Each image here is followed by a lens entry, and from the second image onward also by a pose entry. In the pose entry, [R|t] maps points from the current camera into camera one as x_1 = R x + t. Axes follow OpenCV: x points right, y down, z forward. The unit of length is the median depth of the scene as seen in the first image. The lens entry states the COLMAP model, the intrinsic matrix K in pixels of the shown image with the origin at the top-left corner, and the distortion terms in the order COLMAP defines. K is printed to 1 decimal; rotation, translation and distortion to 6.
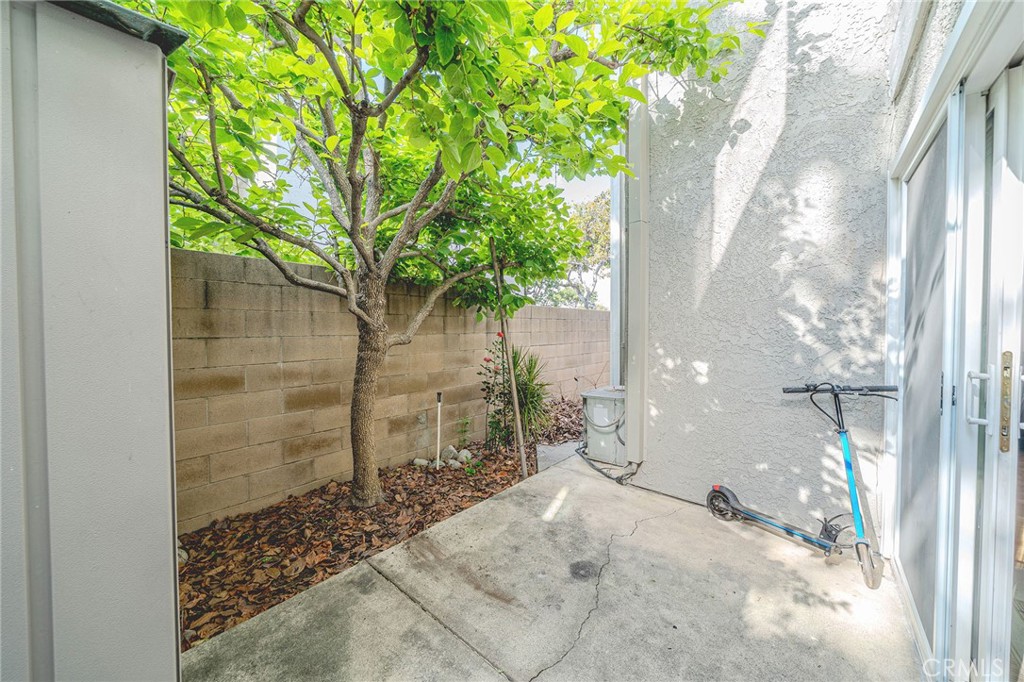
lens RADIAL K [[361.9, 0, 512.0], [0, 361.9, 341.0], [0, 0, 1]] dist [-0.001473, -0.000017]
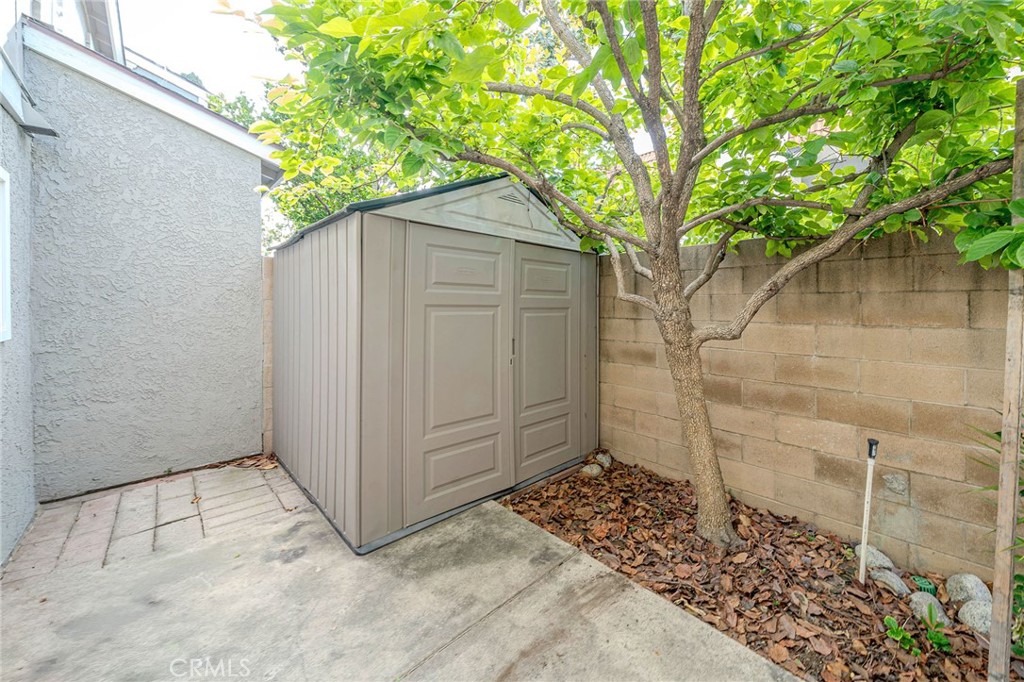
lens RADIAL K [[384.7, 0, 556.3], [0, 384.7, 303.4], [0, 0, 1]] dist [-0.002457, -0.000172]
pose [[-0.051892, 0.006385, -0.998632, 0.564309], [-0.028973, 0.999549, 0.007896, -0.069472], [0.998232, 0.029343, -0.051684, 0.842463]]
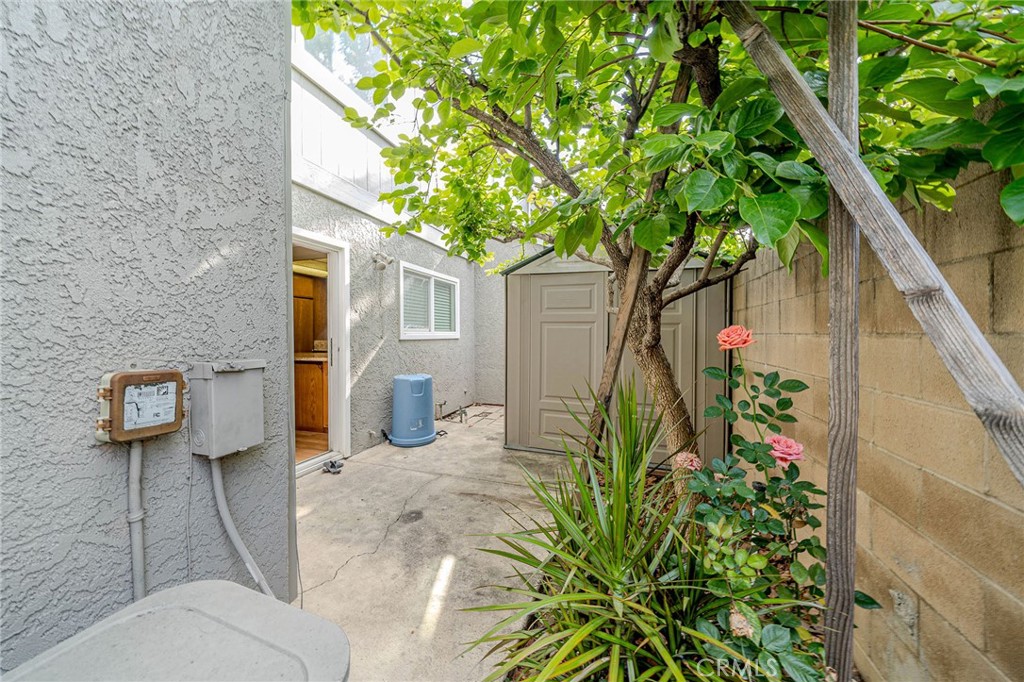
lens RADIAL K [[349.1, 0, 511.1], [0, 349.1, 337.3], [0, 0, 1]] dist [-0.005875, -0.000022]
pose [[-0.925711, 0.013167, -0.378003, 0.272519], [-0.003074, 0.999099, 0.042329, -0.043604], [0.378219, 0.040346, -0.924836, 1.848410]]
